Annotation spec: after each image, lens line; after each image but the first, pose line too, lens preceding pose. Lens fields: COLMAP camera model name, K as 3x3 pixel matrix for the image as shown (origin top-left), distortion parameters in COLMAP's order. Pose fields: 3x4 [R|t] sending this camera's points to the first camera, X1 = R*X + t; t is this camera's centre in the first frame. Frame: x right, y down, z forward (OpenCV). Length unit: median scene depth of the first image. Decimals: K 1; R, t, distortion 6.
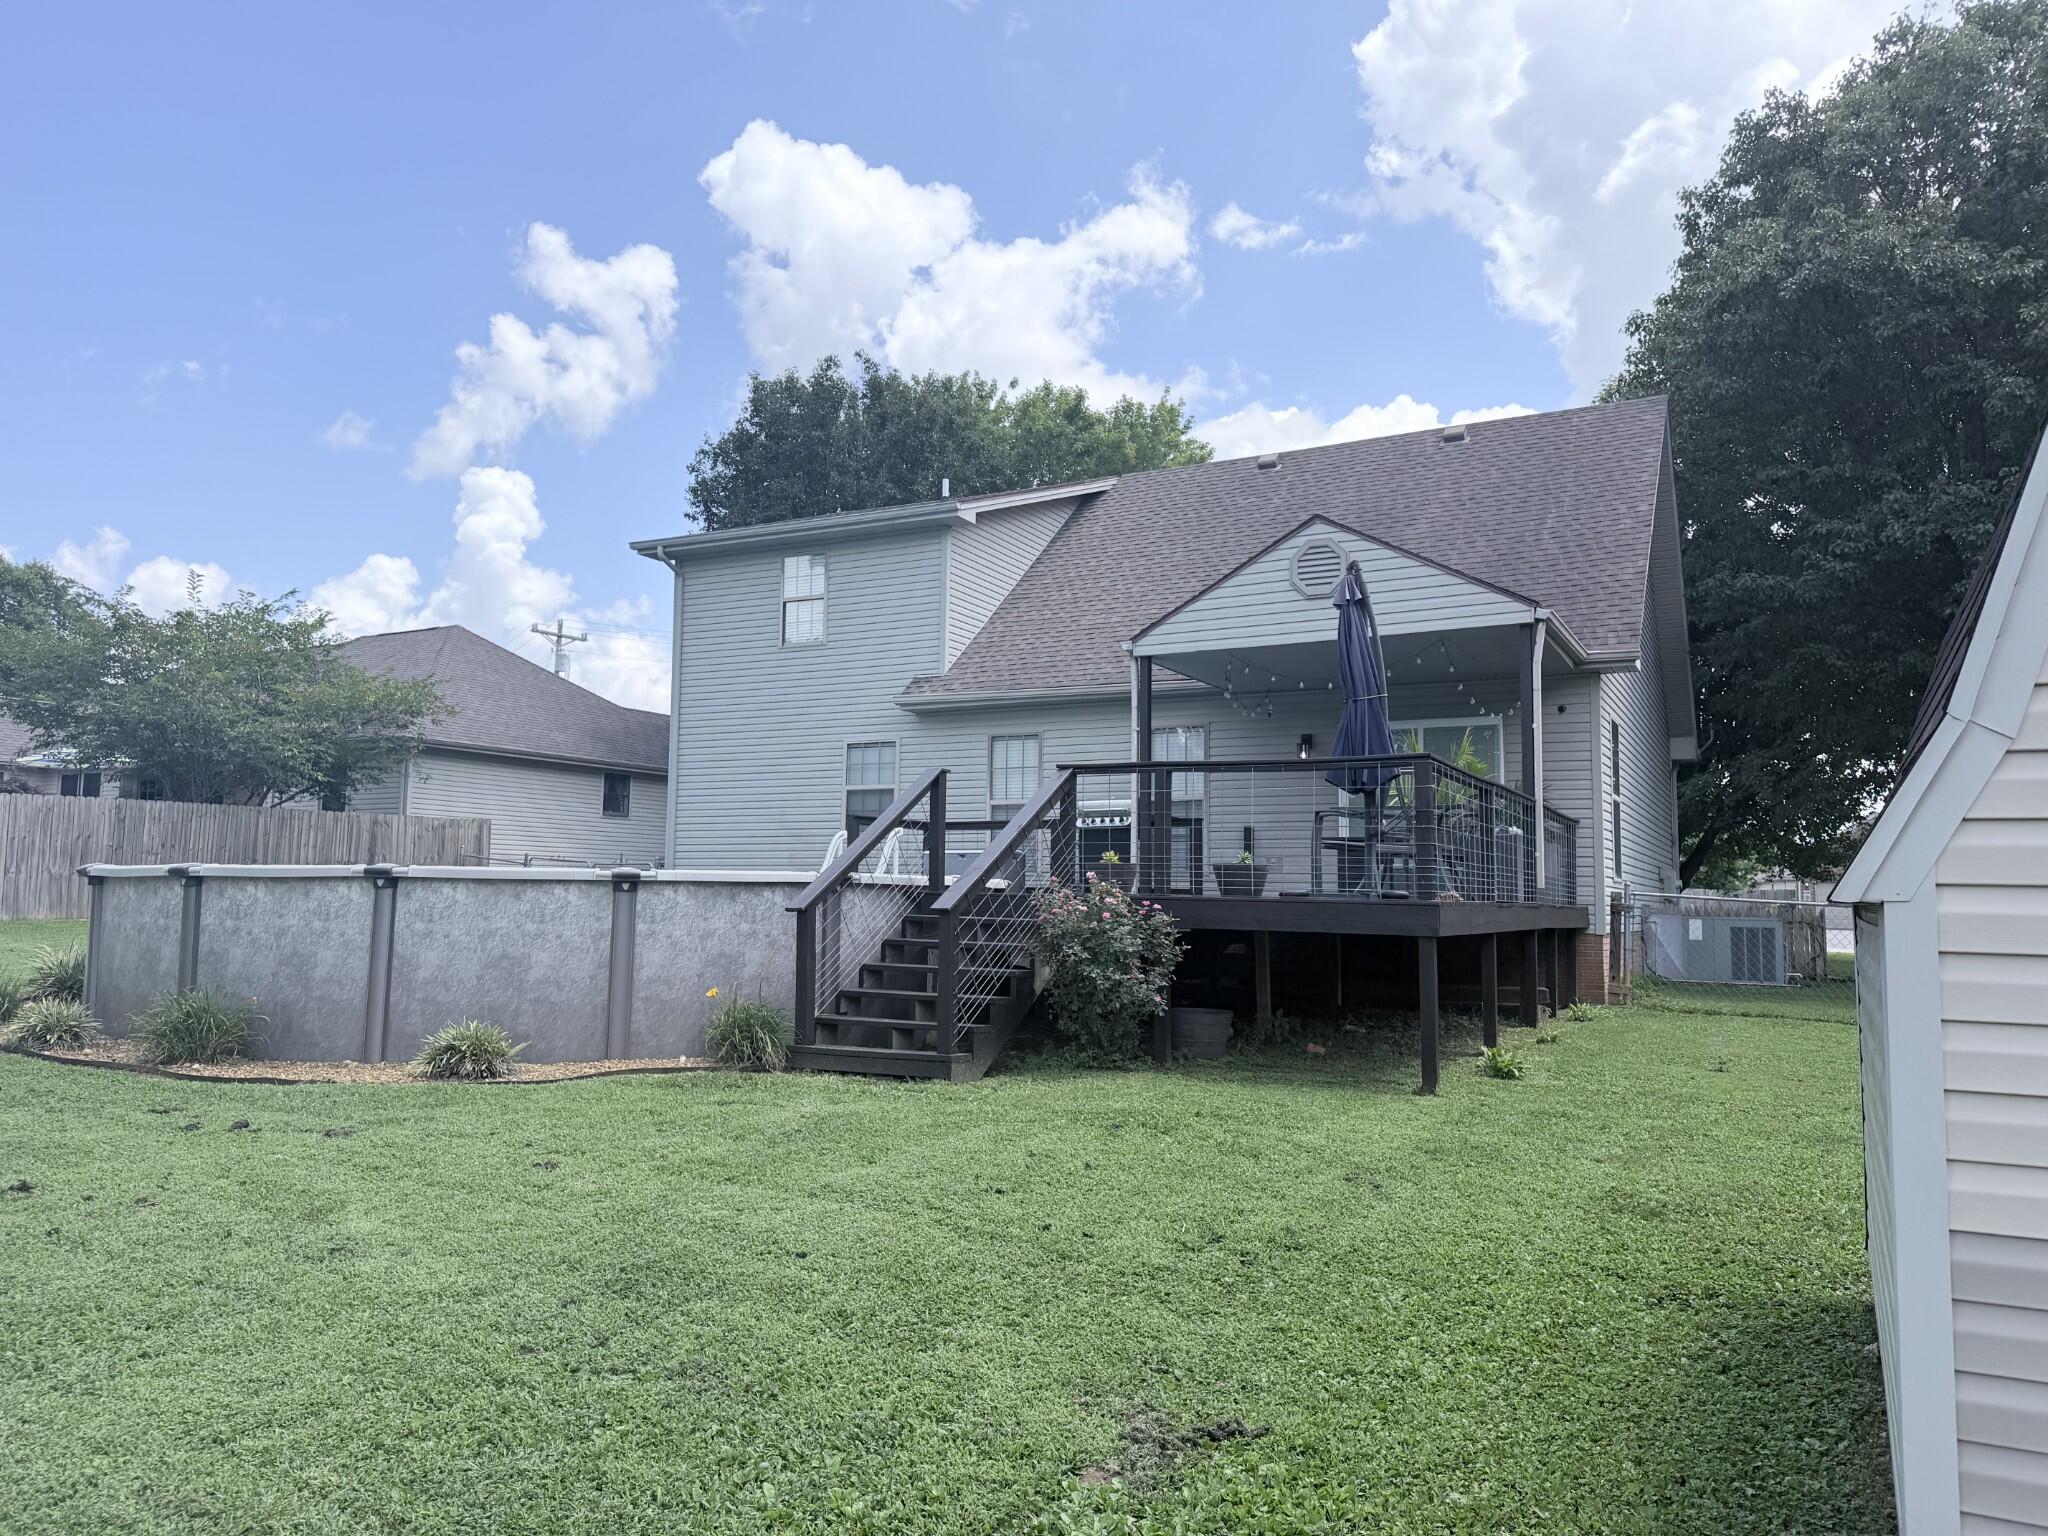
lens RADIAL K [[1438.2, 0, 1024.0], [0, 1438.2, 768.0], [0, 0, 1]] dist [0.116309, -0.175254]
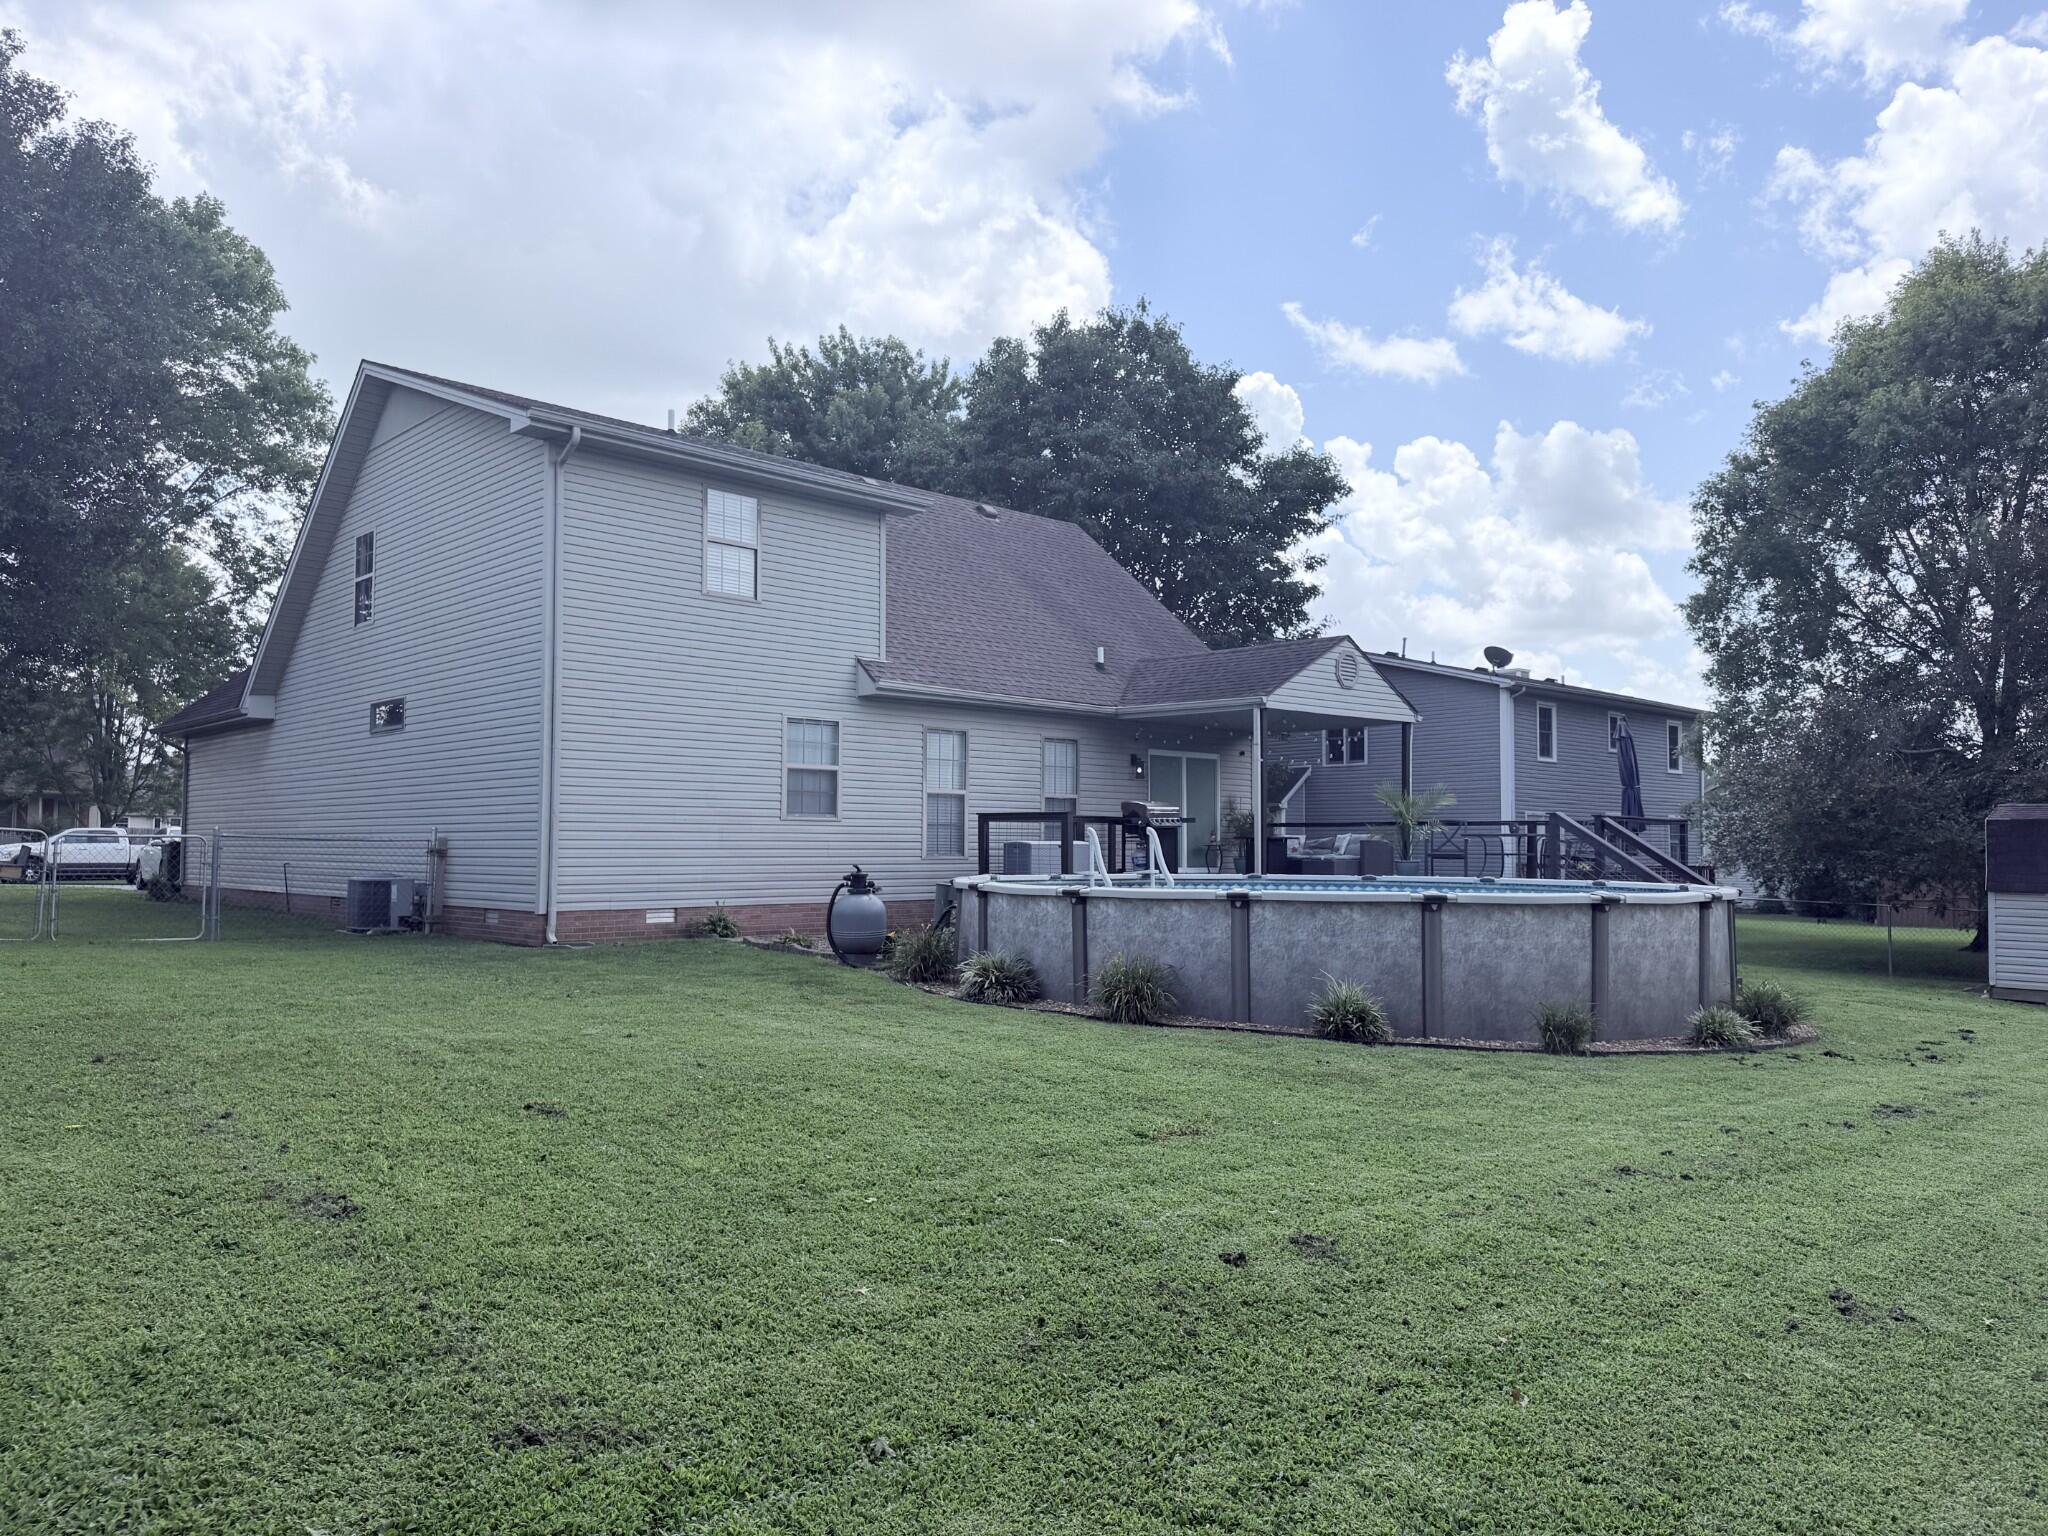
lens RADIAL K [[1438.3, 0, 1010.9], [0, 1438.3, 739.9], [0, 0, 1]] dist [0.090047, -0.104487]
pose [[0.310662, 0.044174, 0.949493, -1.842472], [-0.096251, 0.995247, -0.014811, -0.005239], [-0.945635, -0.086788, 0.313437, 1.105749]]
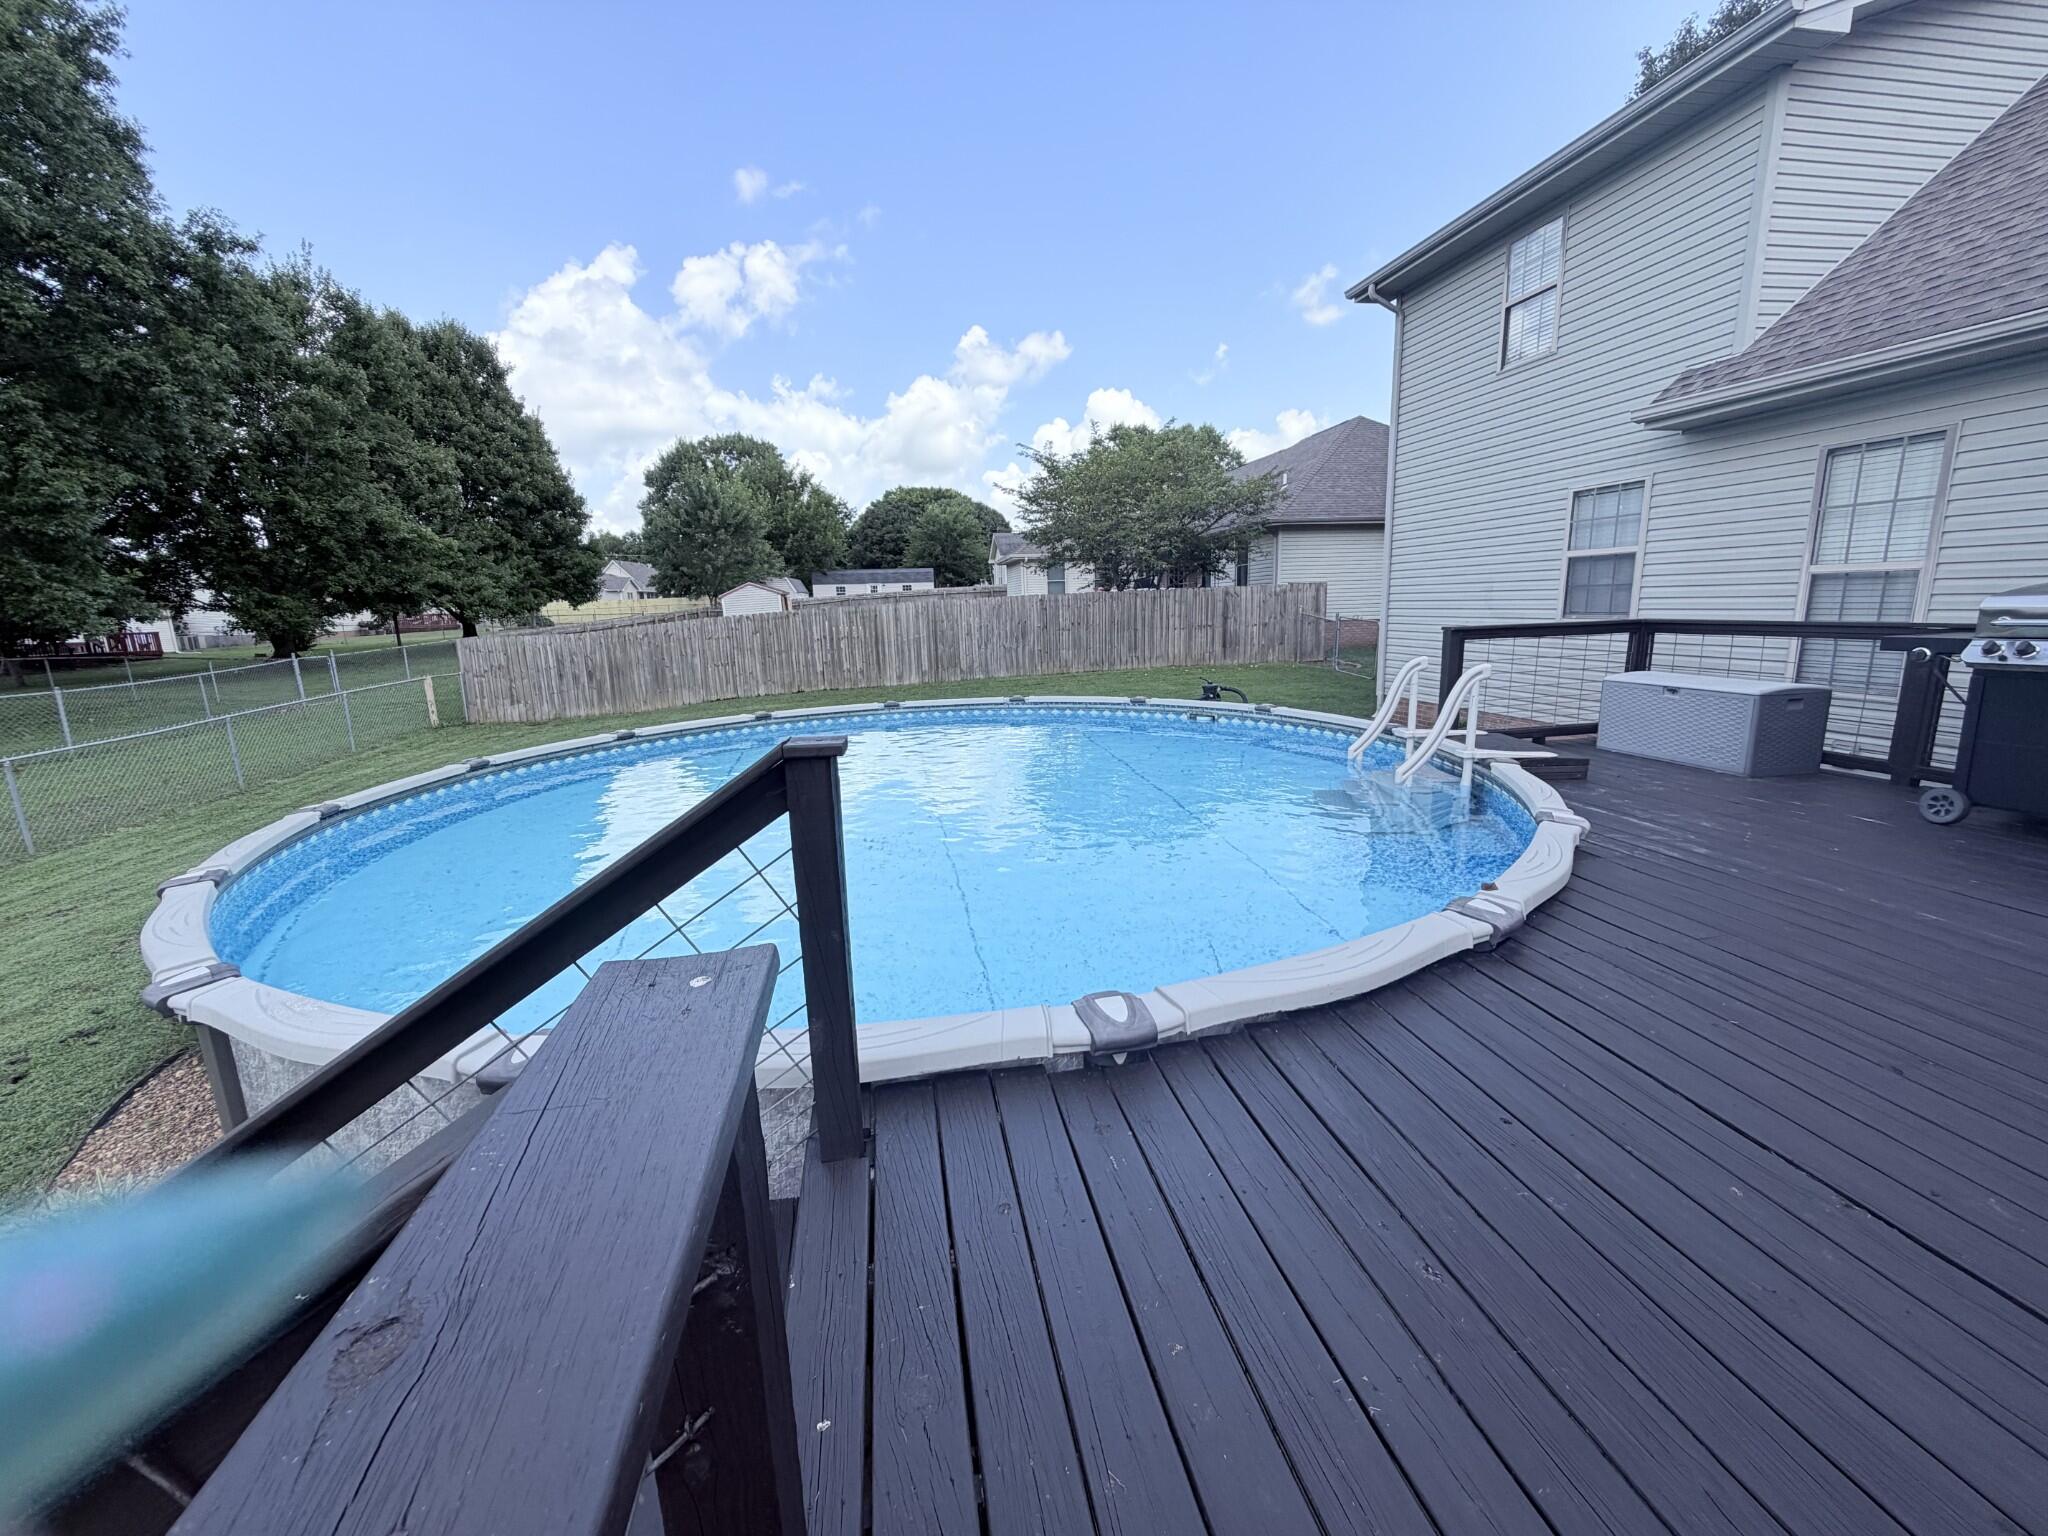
lens RADIAL K [[824.4, 0, 1008.0], [0, 824.4, 761.9], [0, 0, 1]] dist [0.001685, 0.000094]
pose [[0.608300, 0.115891, -0.785201, 0.091894], [0.115852, 0.965723, 0.232287, -0.029254], [0.785206, -0.232267, 0.574023, 0.965008]]
